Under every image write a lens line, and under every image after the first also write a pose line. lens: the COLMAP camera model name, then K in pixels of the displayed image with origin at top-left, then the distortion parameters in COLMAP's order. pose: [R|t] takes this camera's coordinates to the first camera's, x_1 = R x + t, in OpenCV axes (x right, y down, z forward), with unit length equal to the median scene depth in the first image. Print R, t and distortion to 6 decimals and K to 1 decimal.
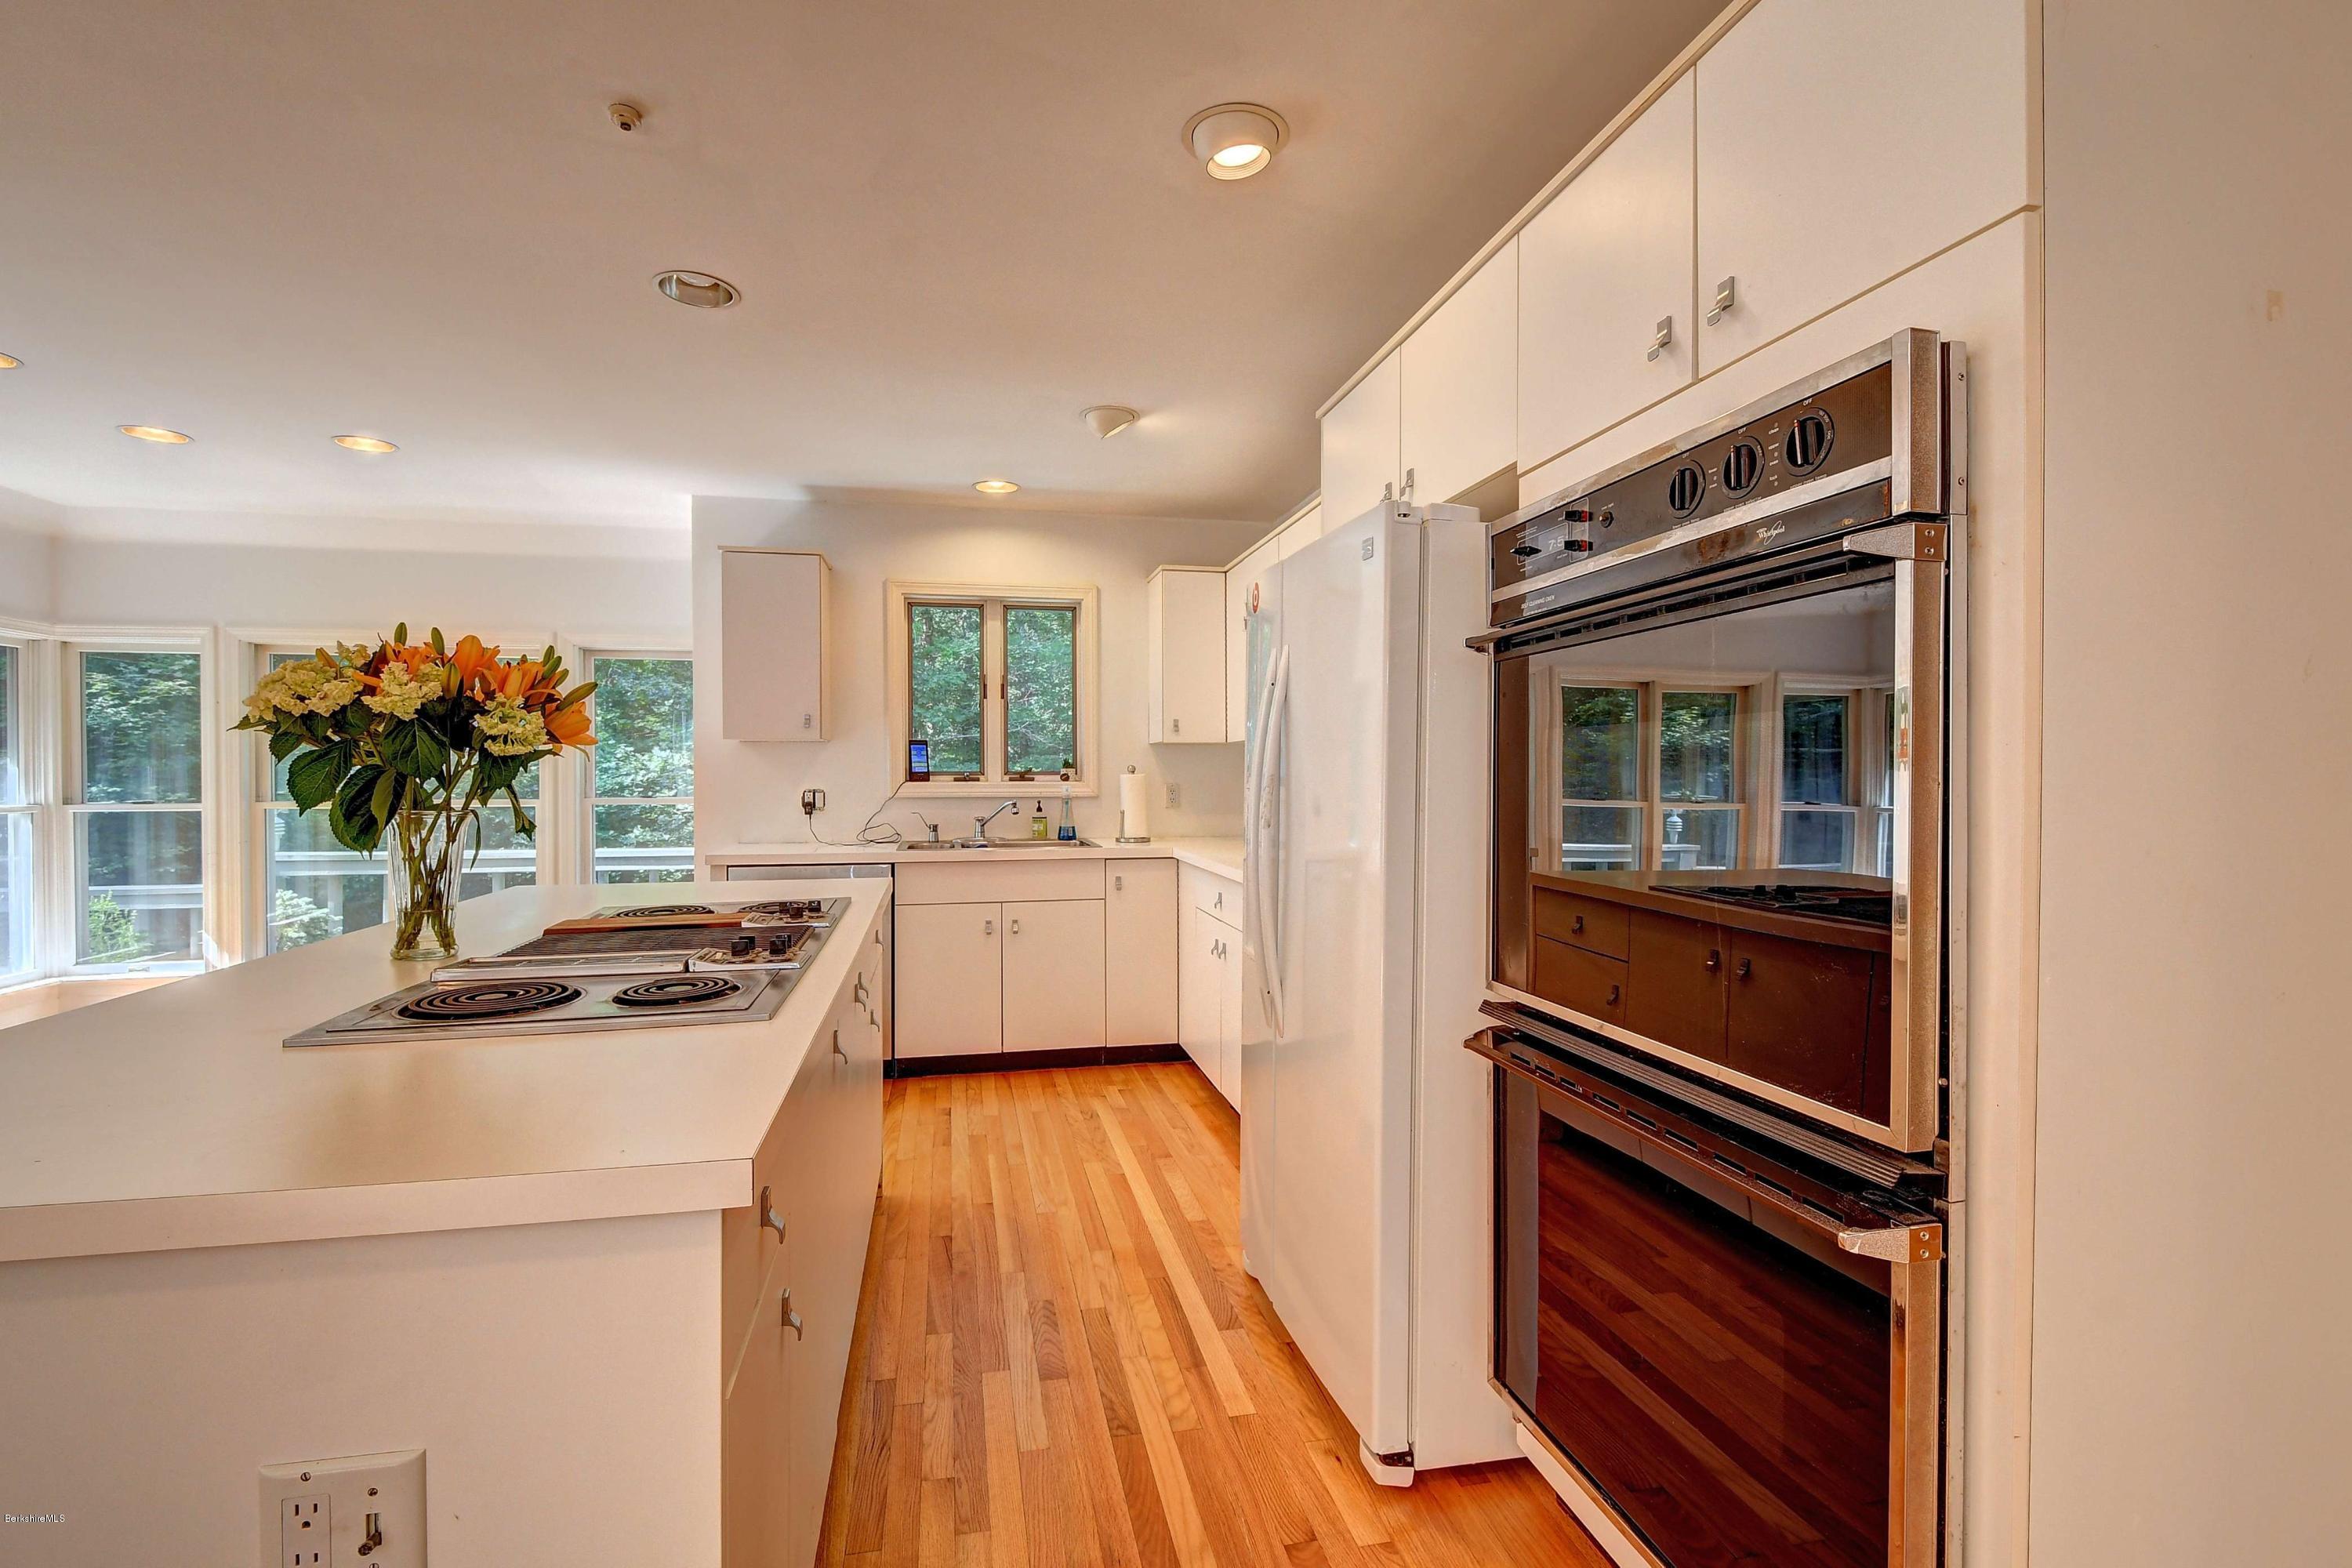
lens RADIAL K [[1084.7, 0, 1176.0], [0, 1084.7, 784.0], [0, 0, 1]] dist [-0.021081, -0.000177]
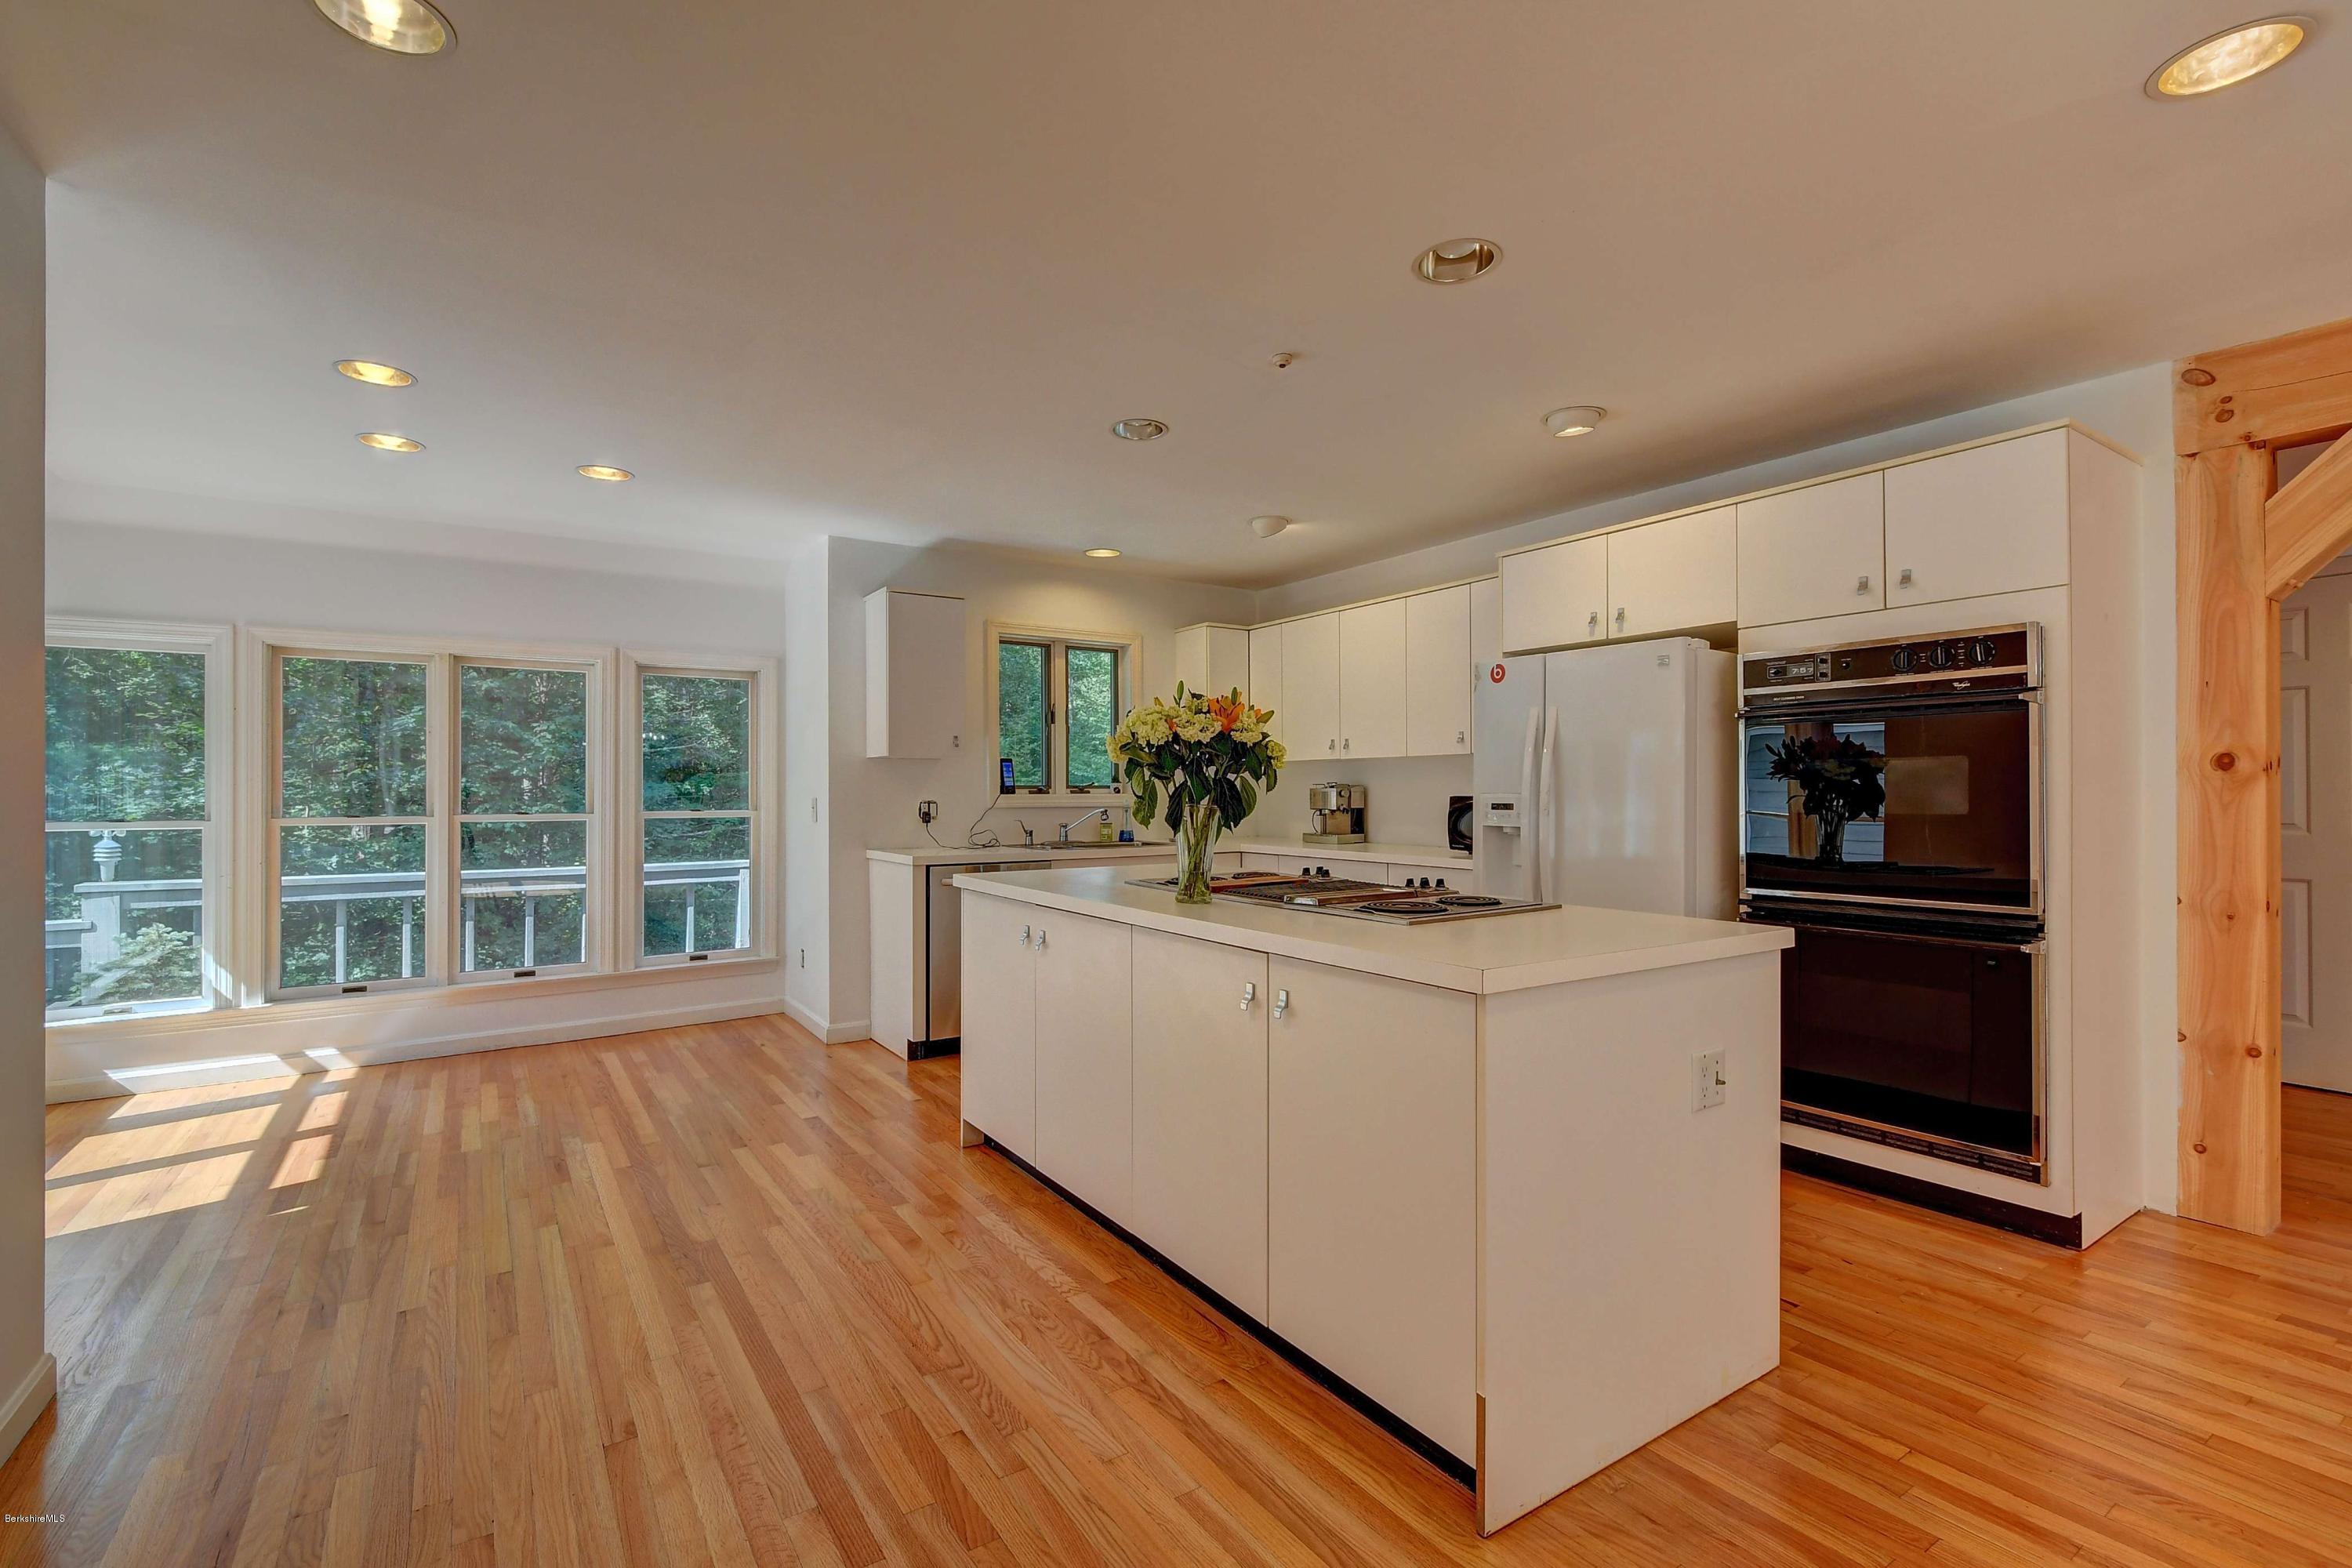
lens RADIAL K [[1084.7, 0, 1176.0], [0, 1084.7, 784.0], [0, 0, 1]] dist [-0.021081, -0.000177]
pose [[0.919336, 0.000205, 0.393473, -0.541122], [0.006748, 0.999845, -0.016288, 0.007330], [-0.393416, 0.017630, 0.919192, -0.149676]]
